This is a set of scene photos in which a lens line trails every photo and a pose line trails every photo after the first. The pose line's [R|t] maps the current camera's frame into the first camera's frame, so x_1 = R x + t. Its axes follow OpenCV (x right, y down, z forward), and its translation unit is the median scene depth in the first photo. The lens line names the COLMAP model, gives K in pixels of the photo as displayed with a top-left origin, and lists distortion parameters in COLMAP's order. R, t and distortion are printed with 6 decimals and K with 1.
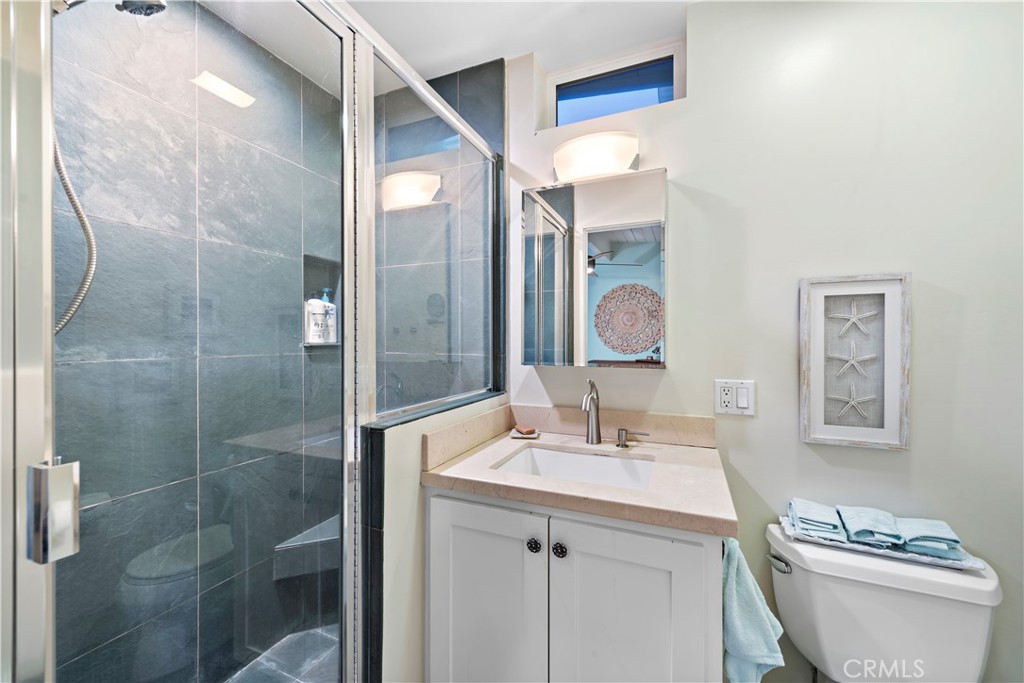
lens RADIAL K [[407.3, 0, 512.0], [0, 407.3, 341.5], [0, 0, 1]] dist [0.006989, -0.000138]
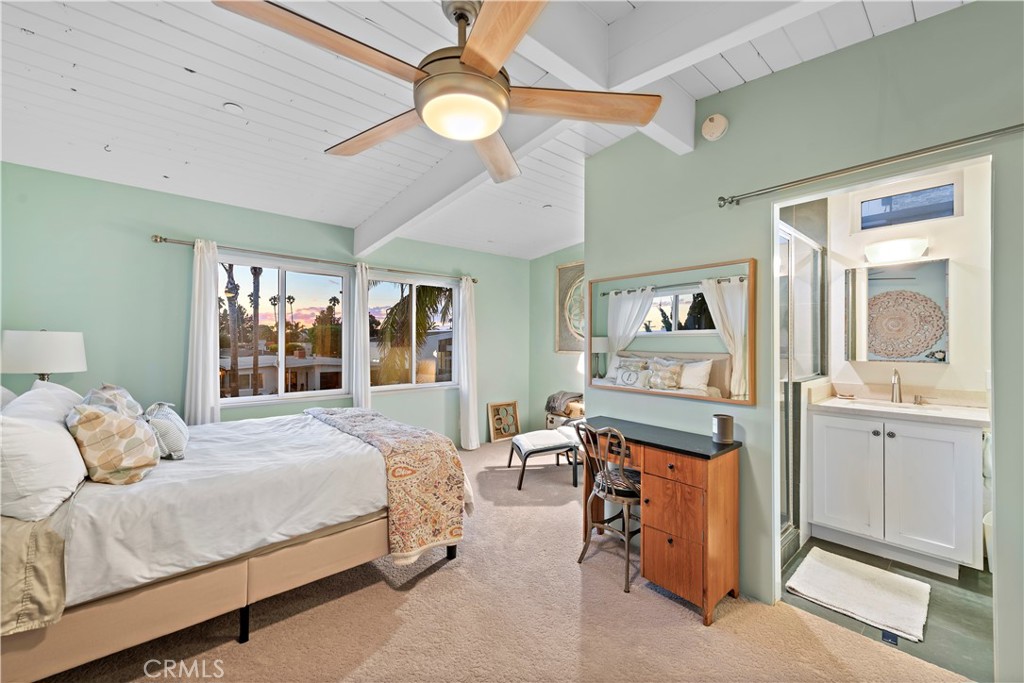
lens RADIAL K [[407.3, 0, 512.0], [0, 407.3, 341.5], [0, 0, 1]] dist [0.006989, -0.000138]
pose [[0.902350, -0.001580, -0.431001, -0.539835], [-0.001275, 0.999979, -0.006335, -0.017570], [0.431002, 0.006265, 0.902329, -1.359222]]
